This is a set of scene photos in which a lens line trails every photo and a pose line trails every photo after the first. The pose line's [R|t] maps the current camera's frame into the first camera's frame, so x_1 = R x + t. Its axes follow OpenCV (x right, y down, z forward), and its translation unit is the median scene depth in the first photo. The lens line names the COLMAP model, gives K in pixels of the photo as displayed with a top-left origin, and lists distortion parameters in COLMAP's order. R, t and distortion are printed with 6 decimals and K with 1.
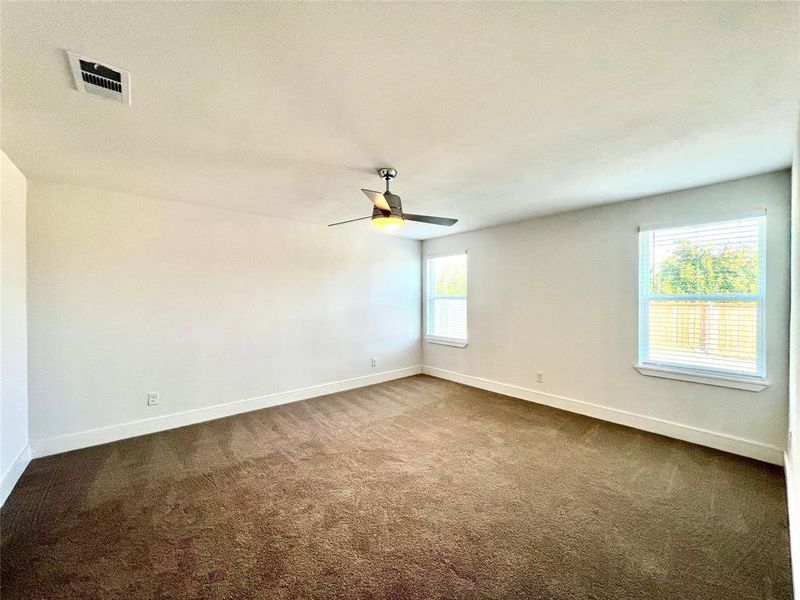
lens RADIAL K [[318.4, 0, 402.0], [0, 318.4, 300.3], [0, 0, 1]] dist [0.000607, 0.000438]
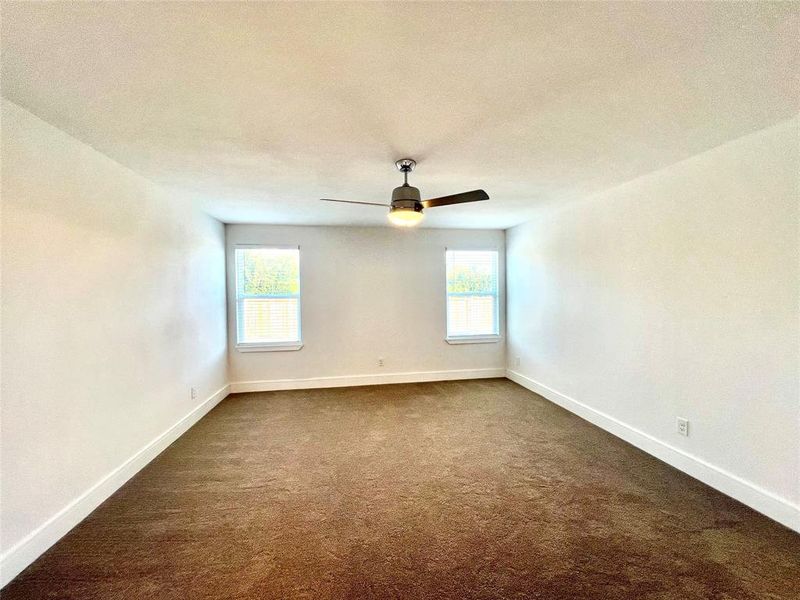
lens RADIAL K [[318.4, 0, 402.0], [0, 318.4, 300.3], [0, 0, 1]] dist [0.000607, 0.000438]
pose [[0.511057, -0.026040, 0.859152, -0.444904], [0.020326, 0.999628, 0.018207, -0.006948], [-0.859306, 0.008158, 0.511396, 0.269085]]
